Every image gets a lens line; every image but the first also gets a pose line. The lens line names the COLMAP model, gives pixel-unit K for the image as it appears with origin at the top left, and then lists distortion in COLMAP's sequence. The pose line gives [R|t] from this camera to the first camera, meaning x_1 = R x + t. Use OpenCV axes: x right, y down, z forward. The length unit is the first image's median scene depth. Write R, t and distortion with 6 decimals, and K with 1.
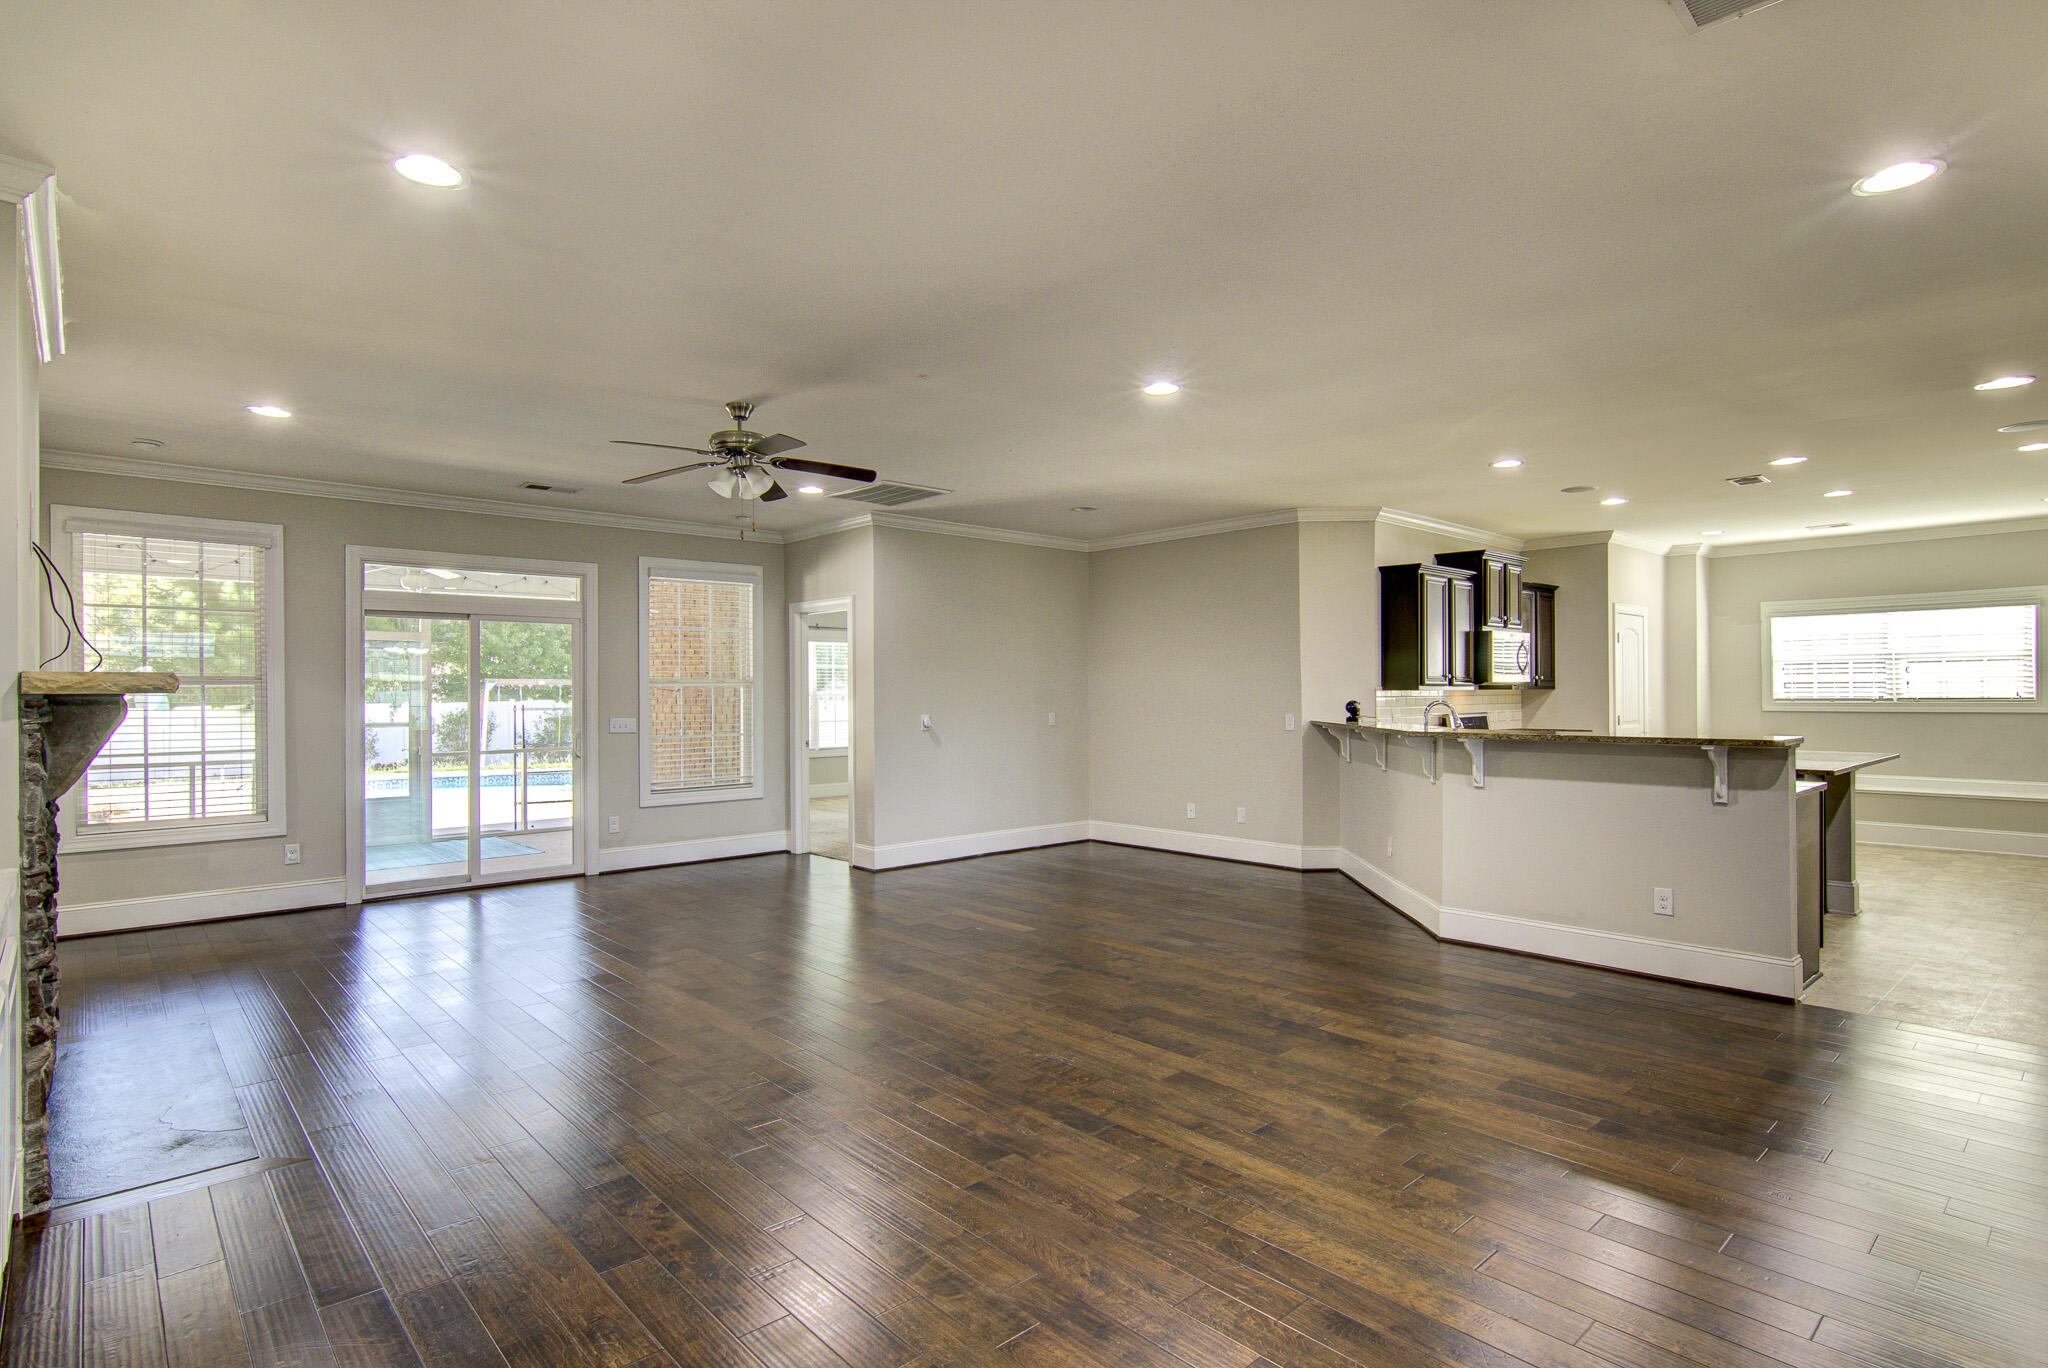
lens RADIAL K [[1020.9, 0, 1028.4], [0, 1020.9, 689.7], [0, 0, 1]] dist [-0.001443, 0.002447]
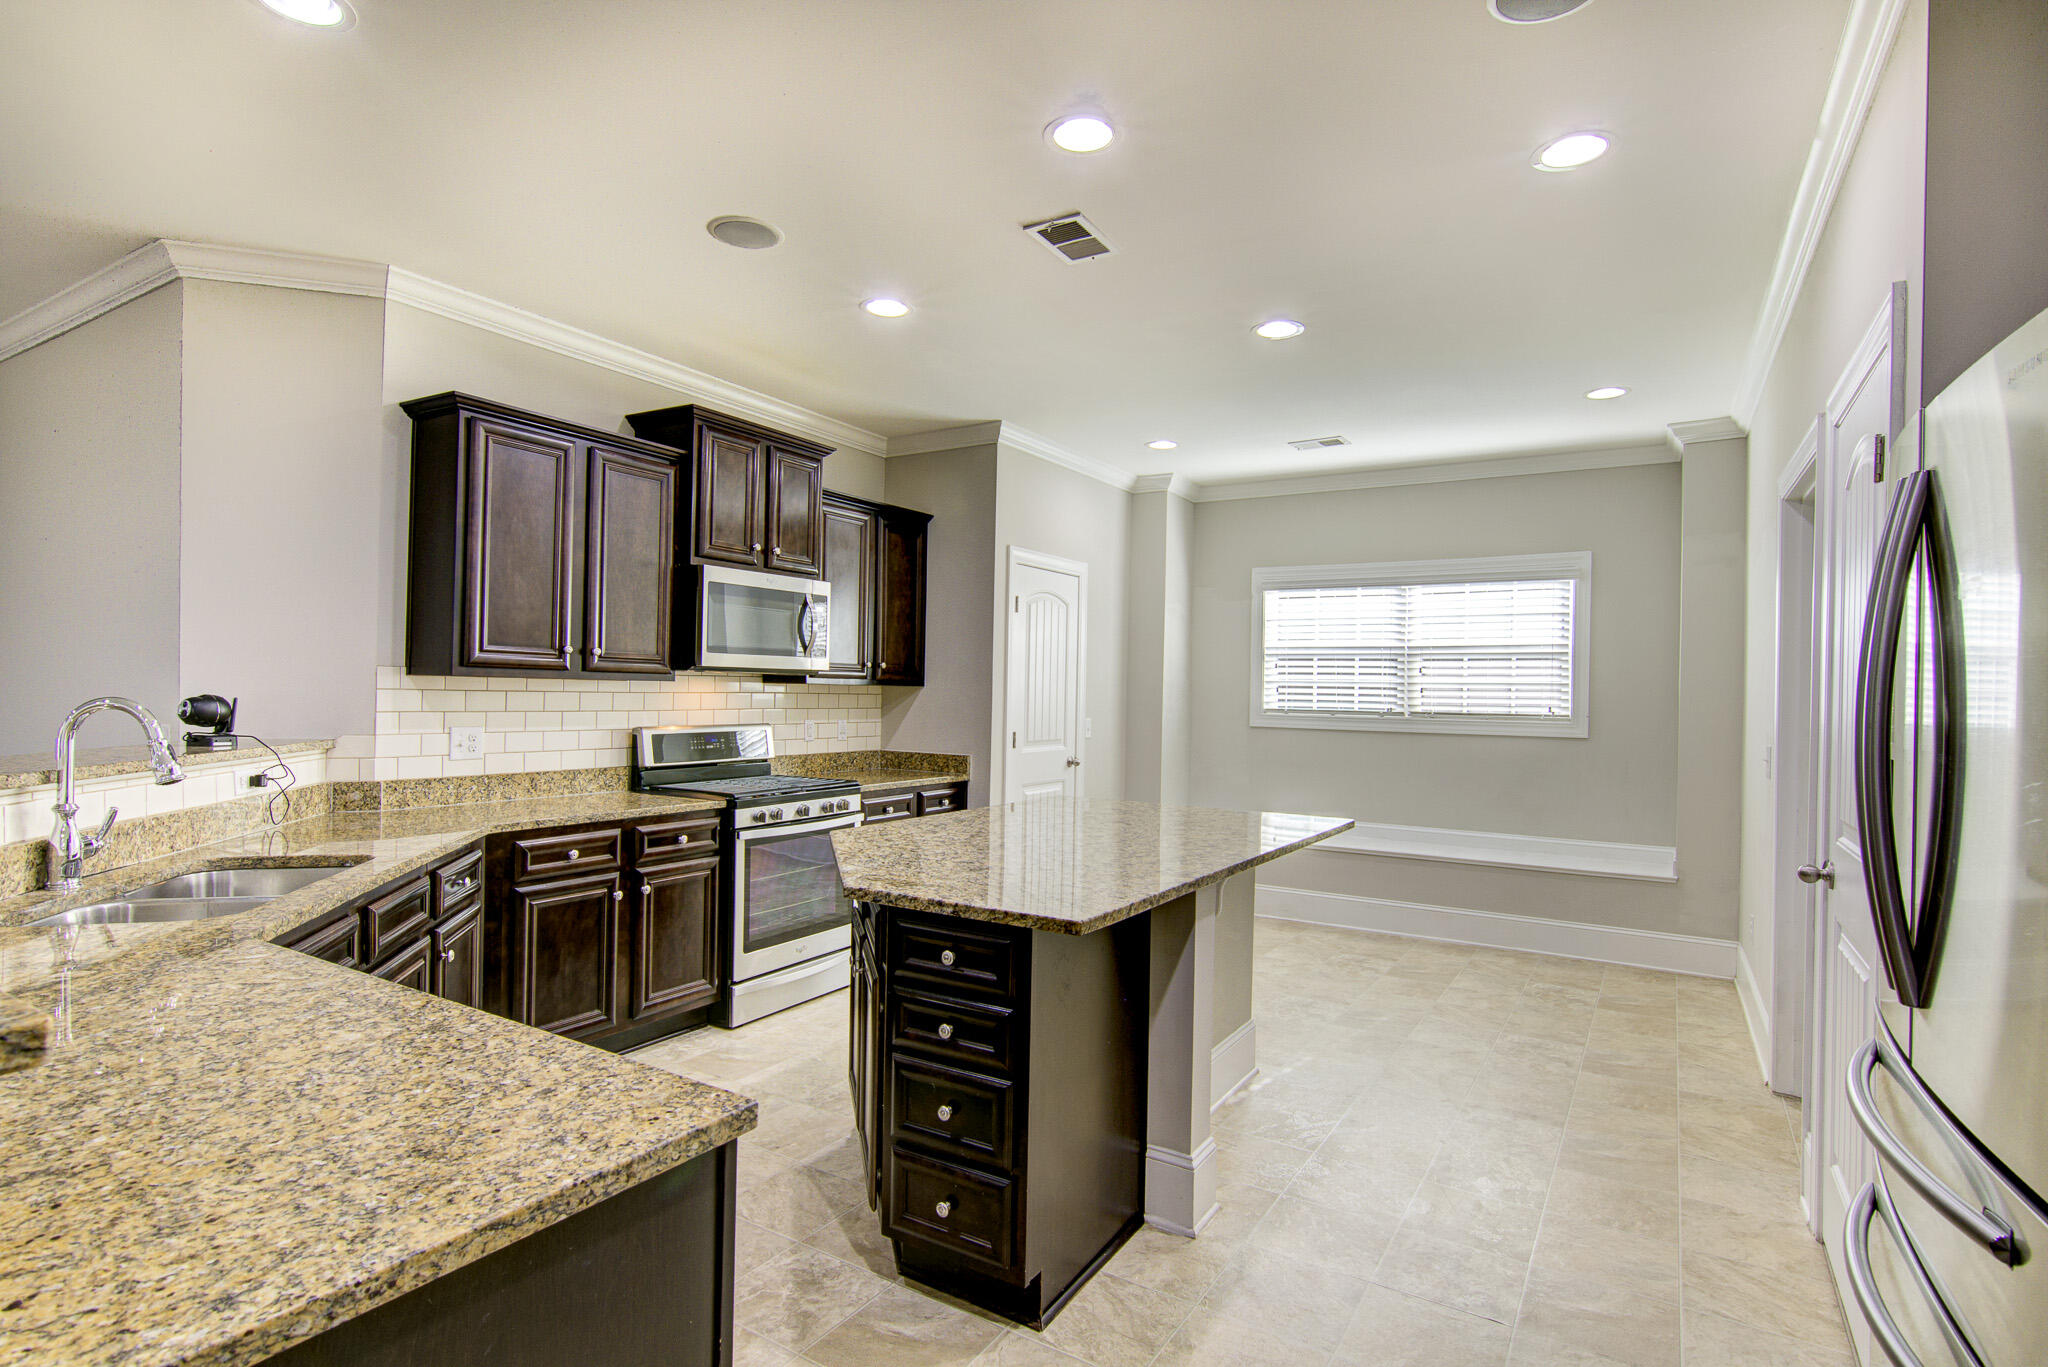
lens RADIAL K [[1020.9, 0, 1028.4], [0, 1020.9, 689.2], [0, 0, 1]] dist [-0.001443, 0.002447]
pose [[0.960808, 0.025445, 0.276044, 0.493507], [-0.026218, 0.999656, -0.000892, 0.000242], [-0.275972, -0.006380, 0.961145, 0.489492]]
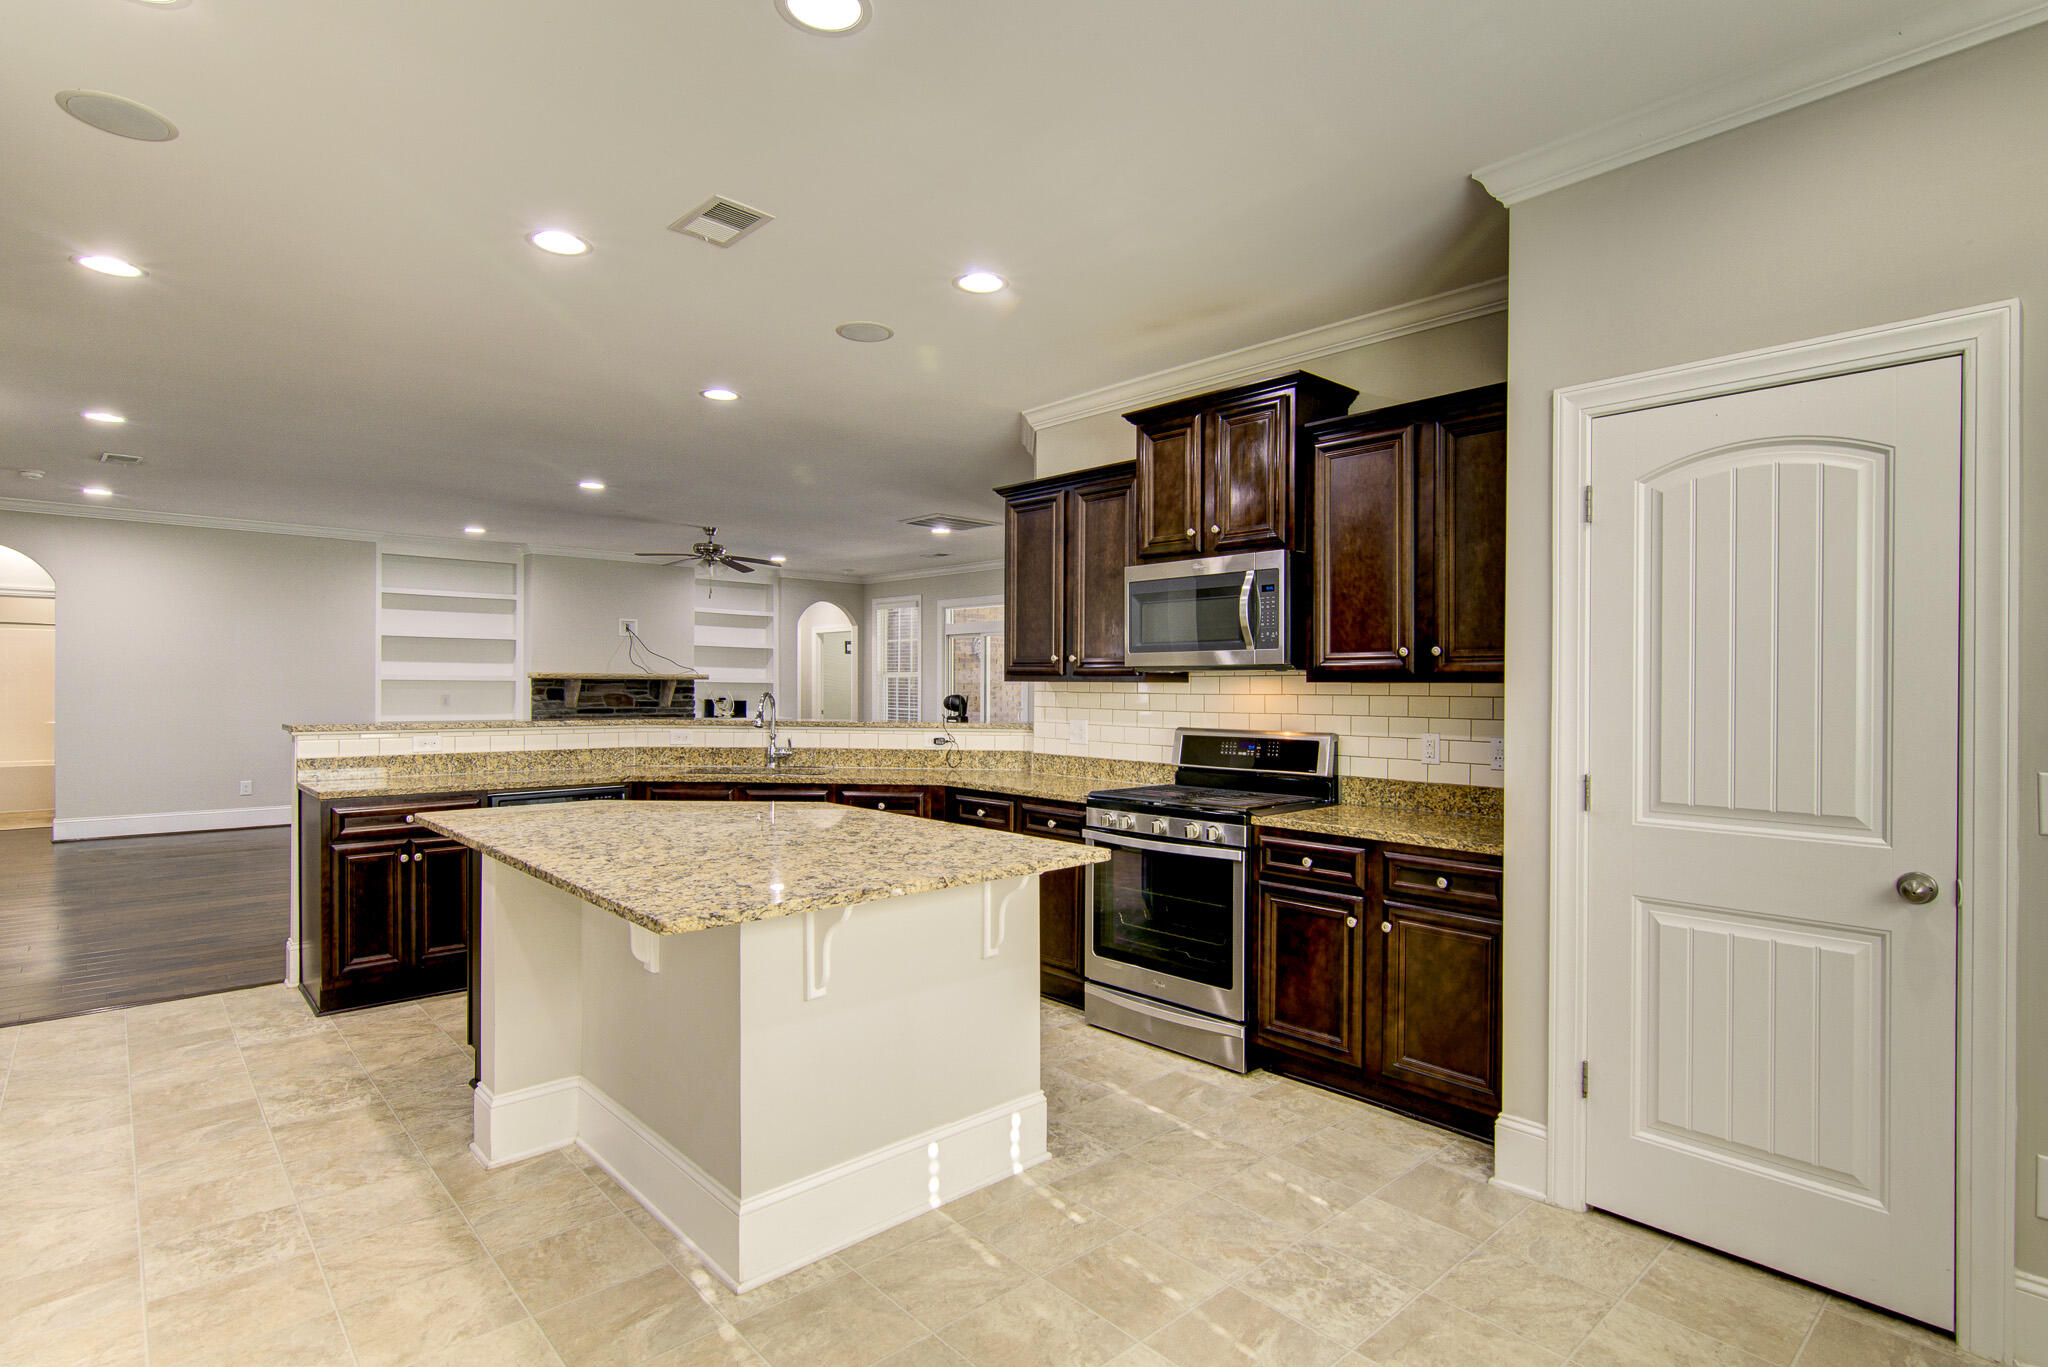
lens RADIAL K [[1020.9, 0, 1028.4], [0, 1020.9, 689.2], [0, 0, 1]] dist [-0.001443, 0.002447]
pose [[0.007489, 0.010334, -0.999919, 1.010529], [-0.005355, 0.999933, 0.010294, -0.001102], [0.999958, 0.005278, 0.007544, 0.983834]]
